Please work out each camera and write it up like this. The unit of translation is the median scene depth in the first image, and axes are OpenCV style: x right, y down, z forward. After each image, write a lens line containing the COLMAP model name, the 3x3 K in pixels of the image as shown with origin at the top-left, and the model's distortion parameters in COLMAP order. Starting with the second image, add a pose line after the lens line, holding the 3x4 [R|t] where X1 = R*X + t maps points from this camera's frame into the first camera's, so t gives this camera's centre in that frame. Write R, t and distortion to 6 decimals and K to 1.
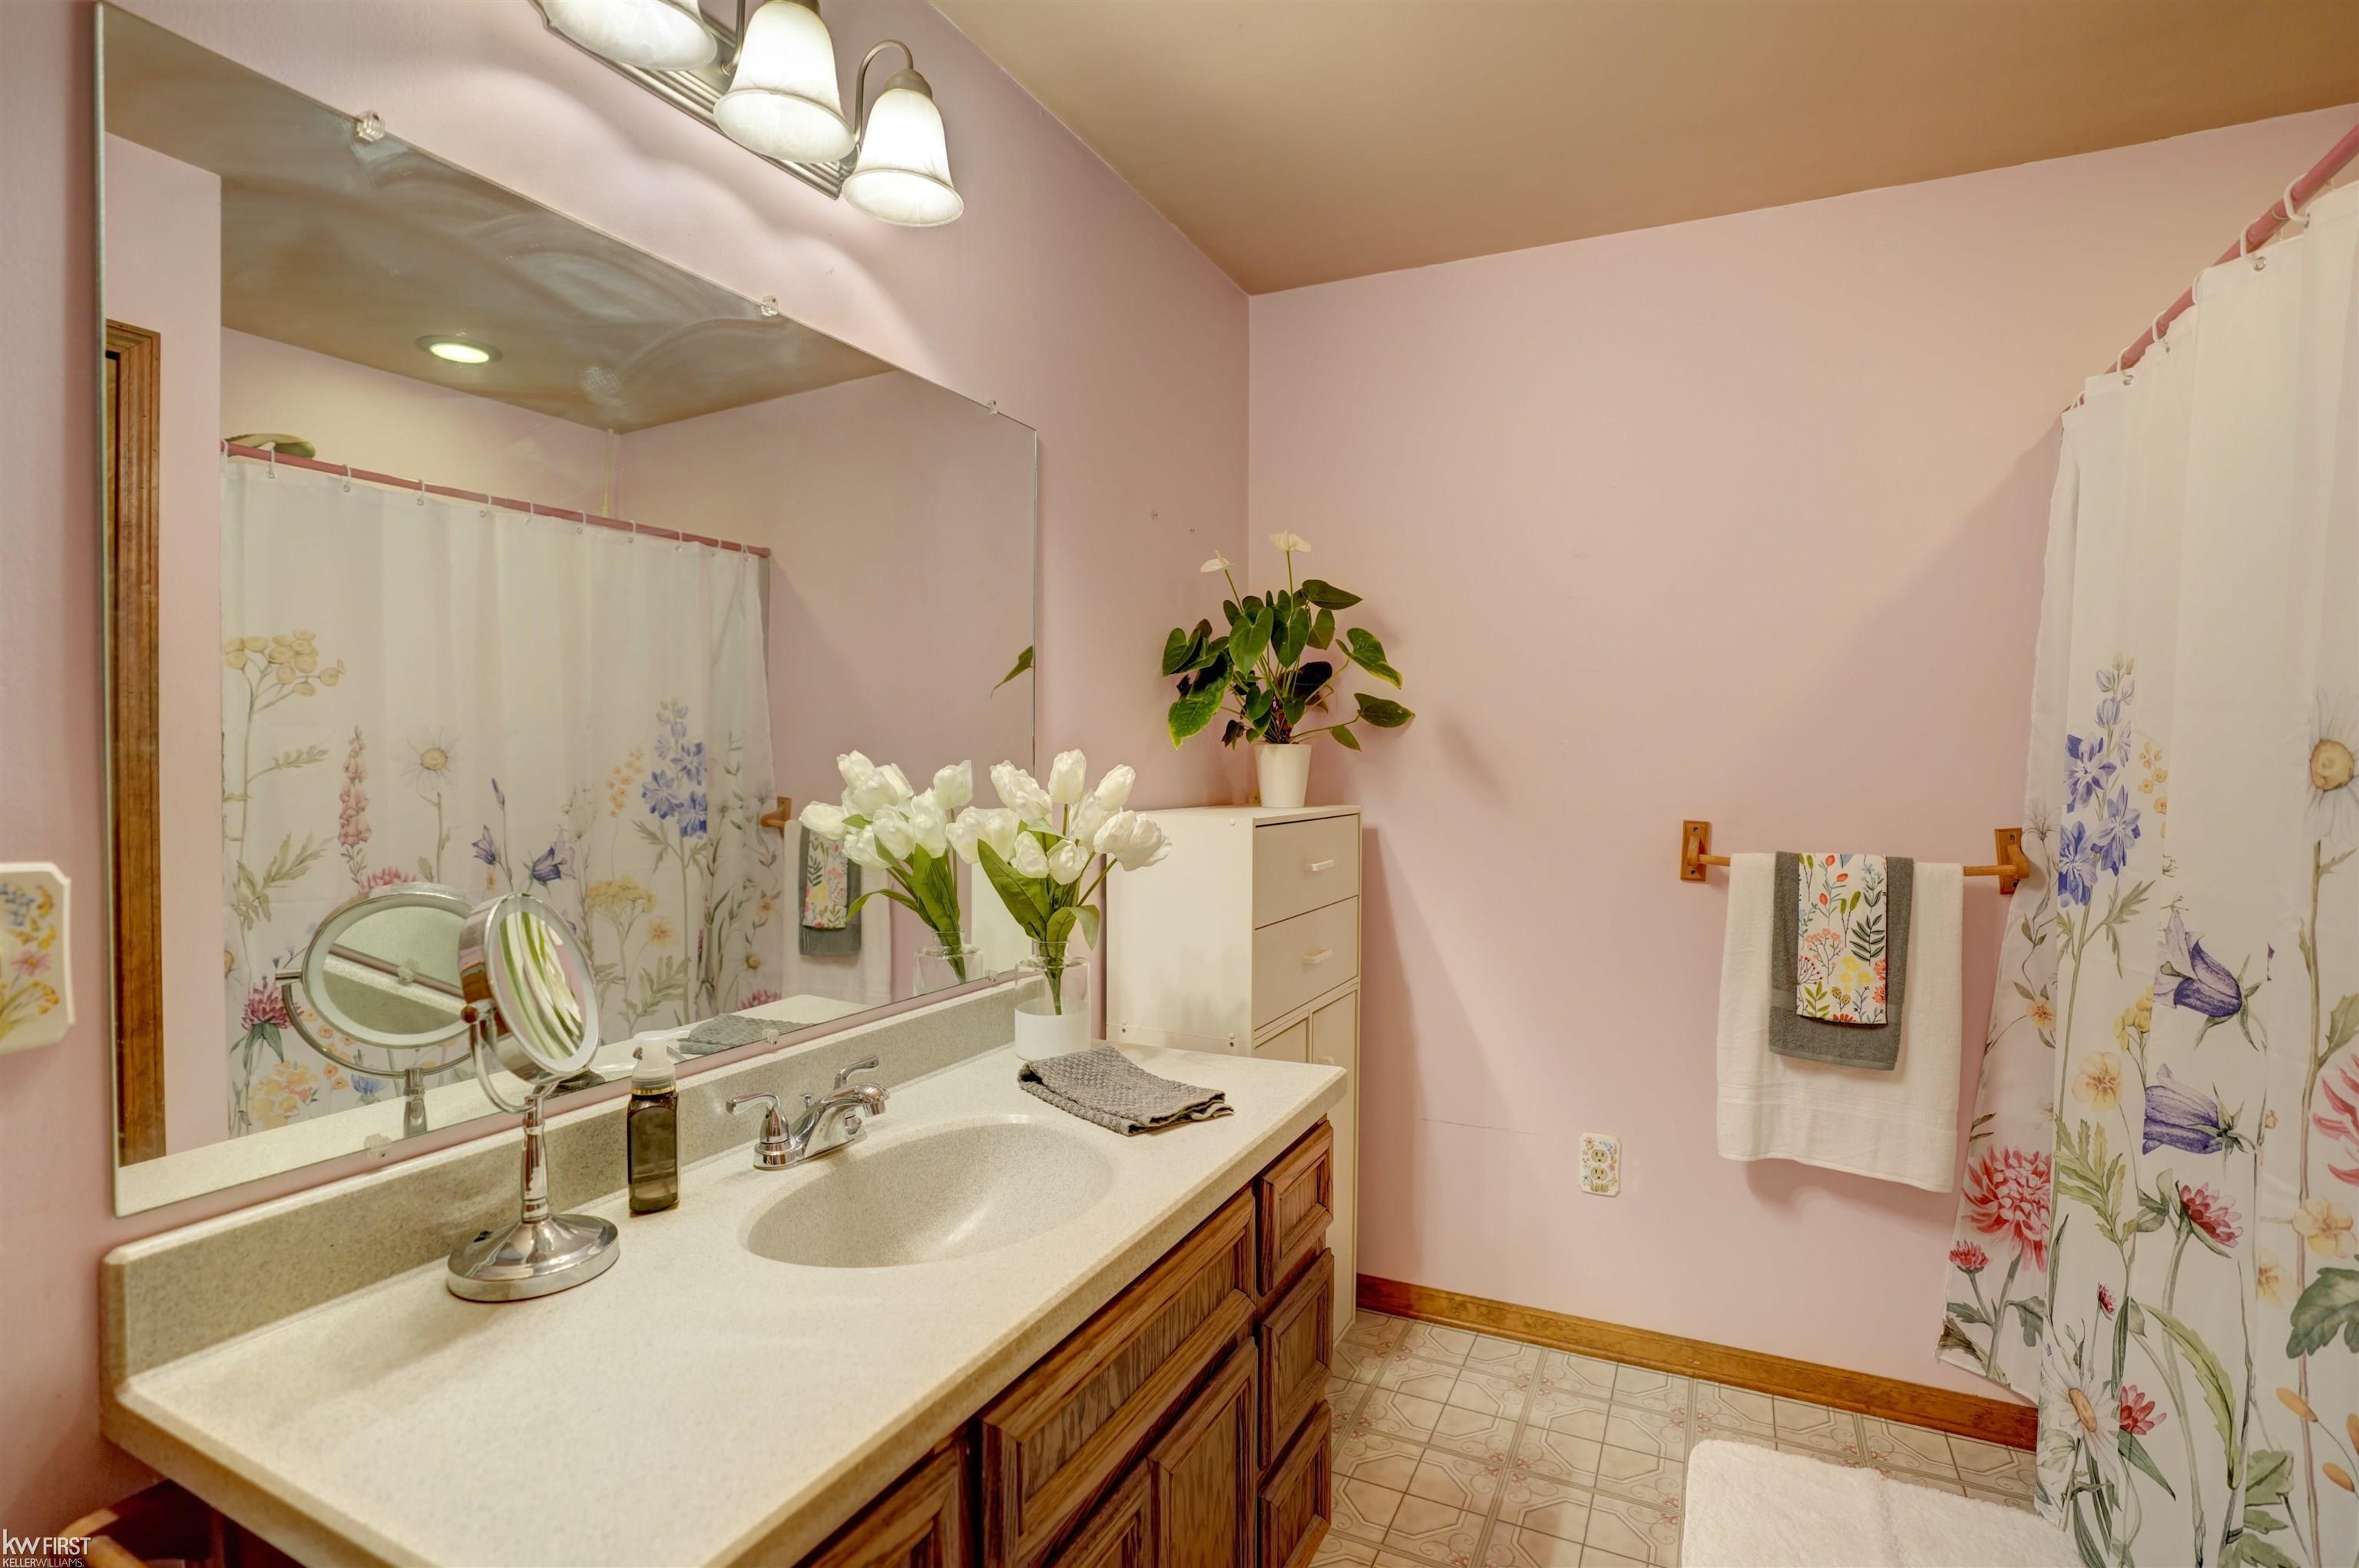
lens RADIAL K [[1093.6, 0, 1197.8], [0, 1093.6, 798.3], [0, 0, 1]] dist [-0.068907, 0.026473]
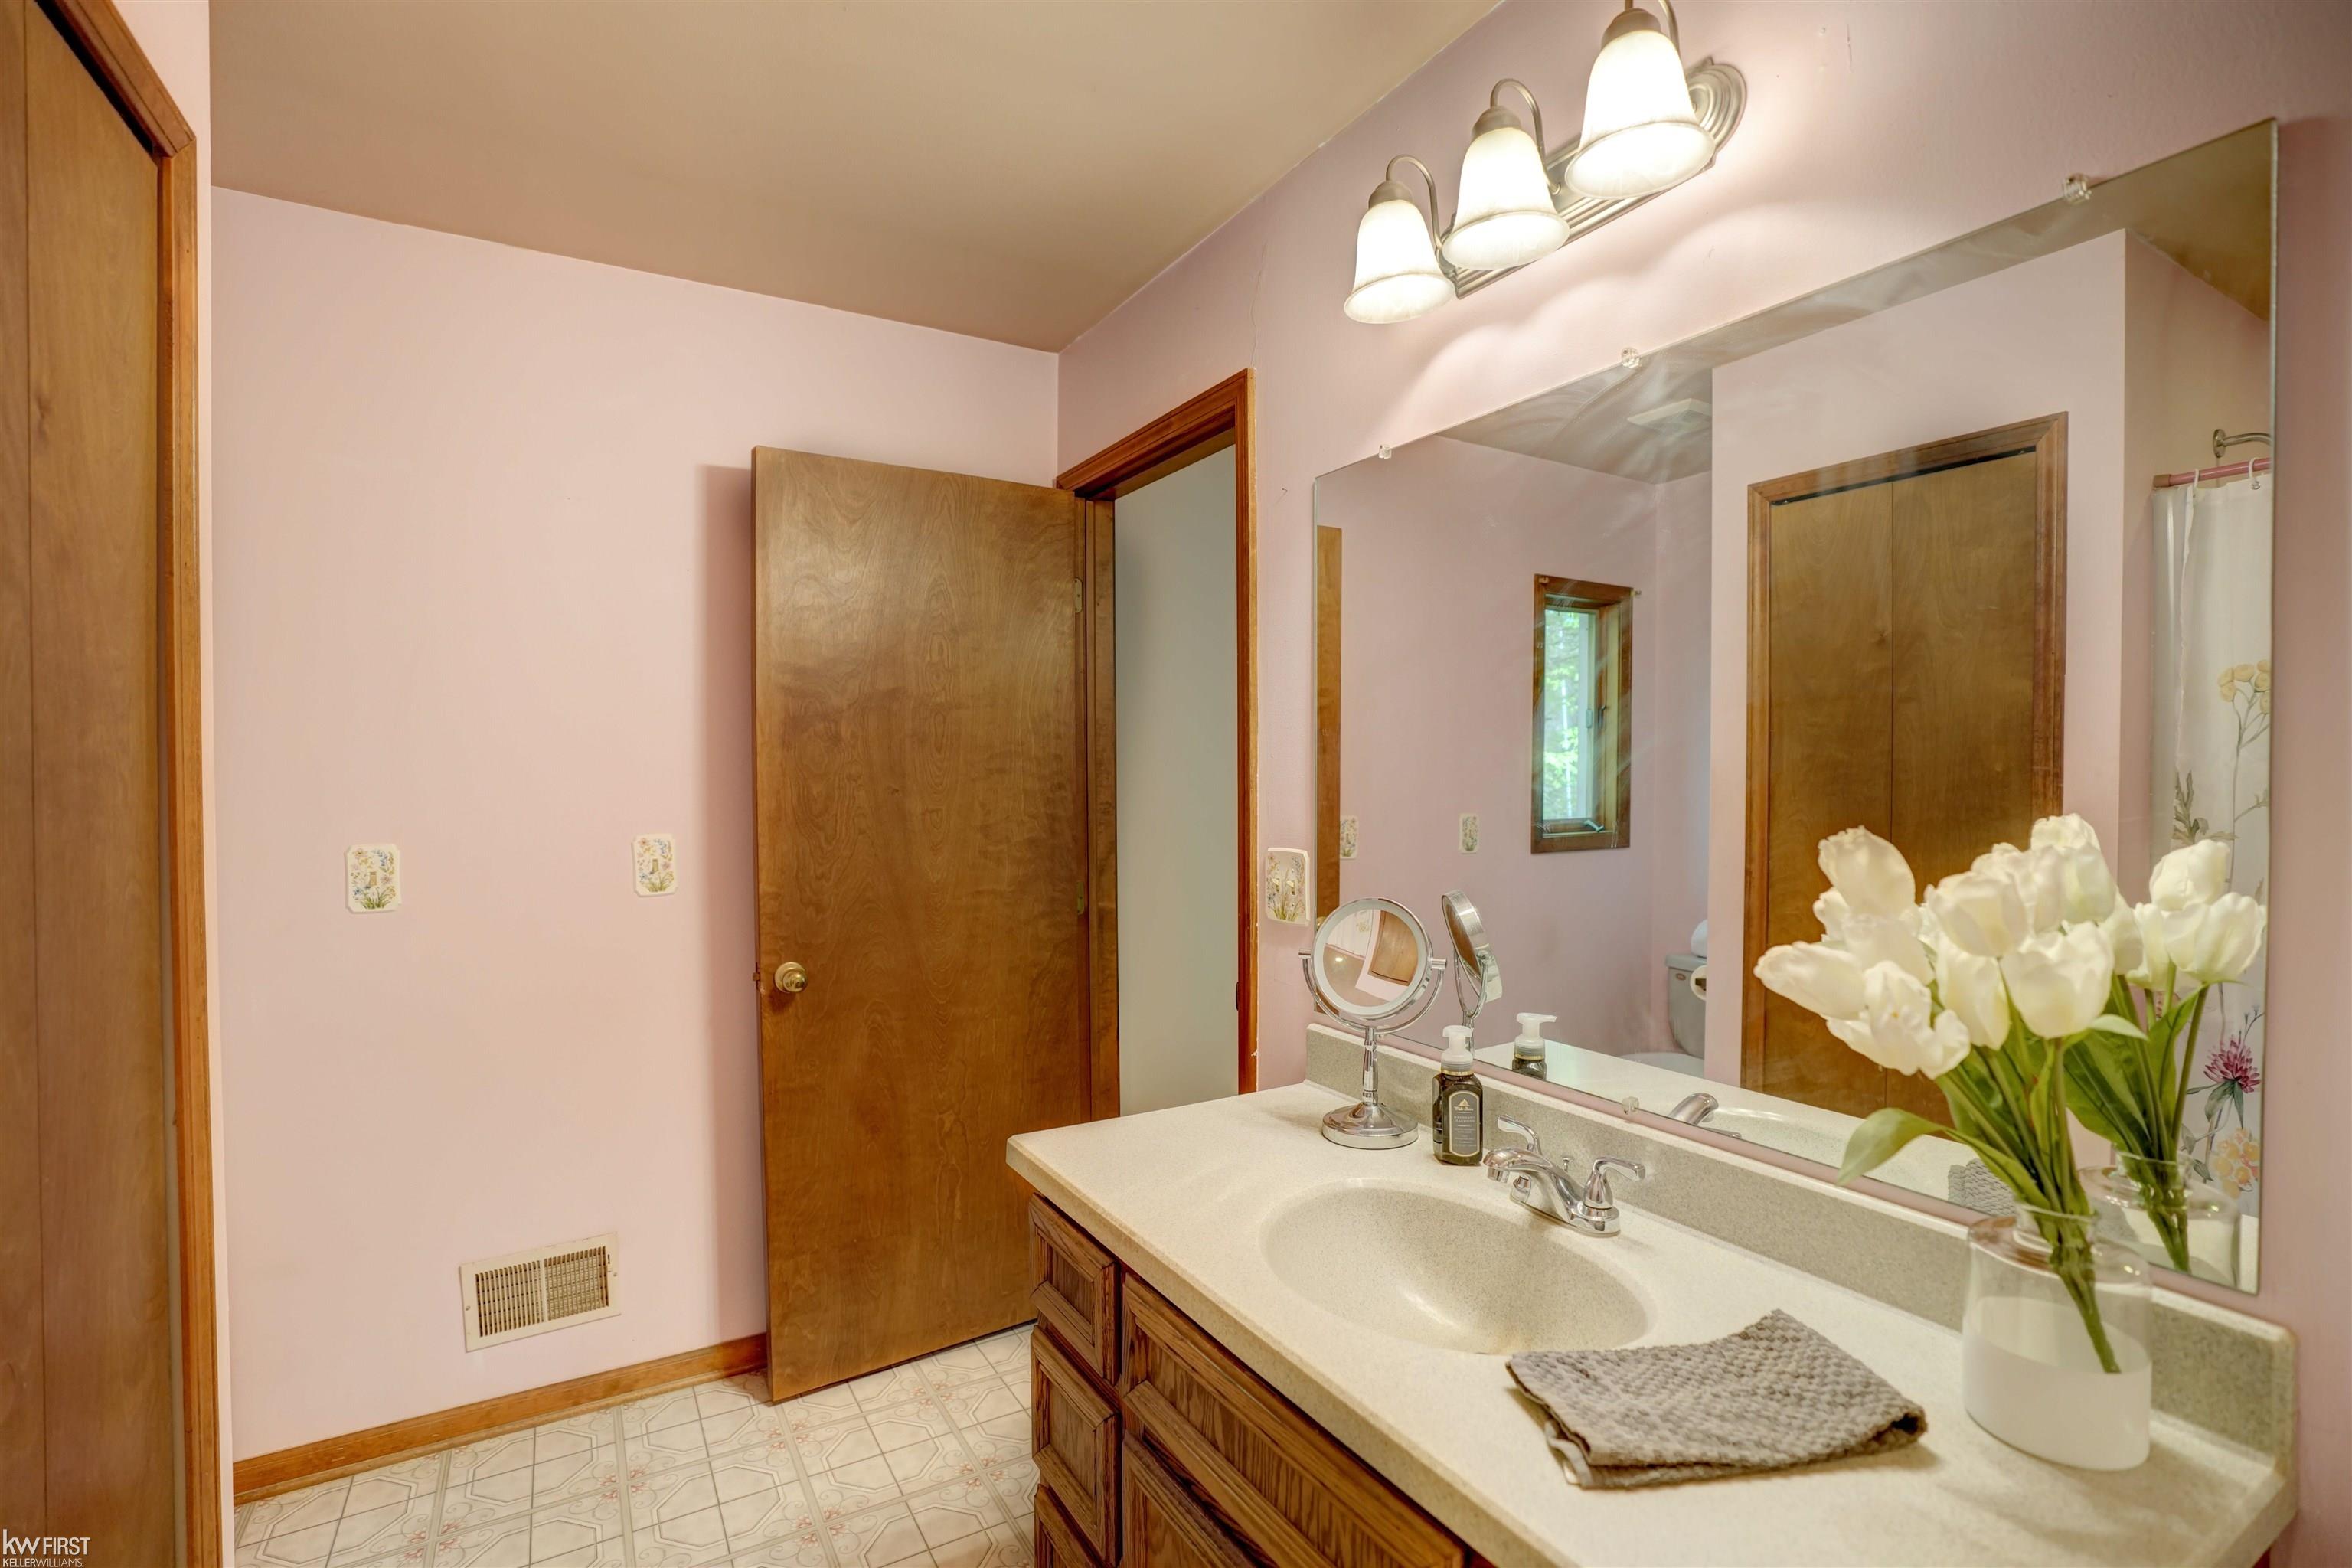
lens RADIAL K [[1090.4, 0, 1191.5], [0, 1090.4, 775.2], [0, 0, 1]] dist [-0.068907, 0.026473]
pose [[-0.546391, 0.004287, -0.837519, 0.679953], [-0.023550, 0.999513, 0.020480, -0.093311], [0.837199, 0.030914, -0.546024, 1.283883]]
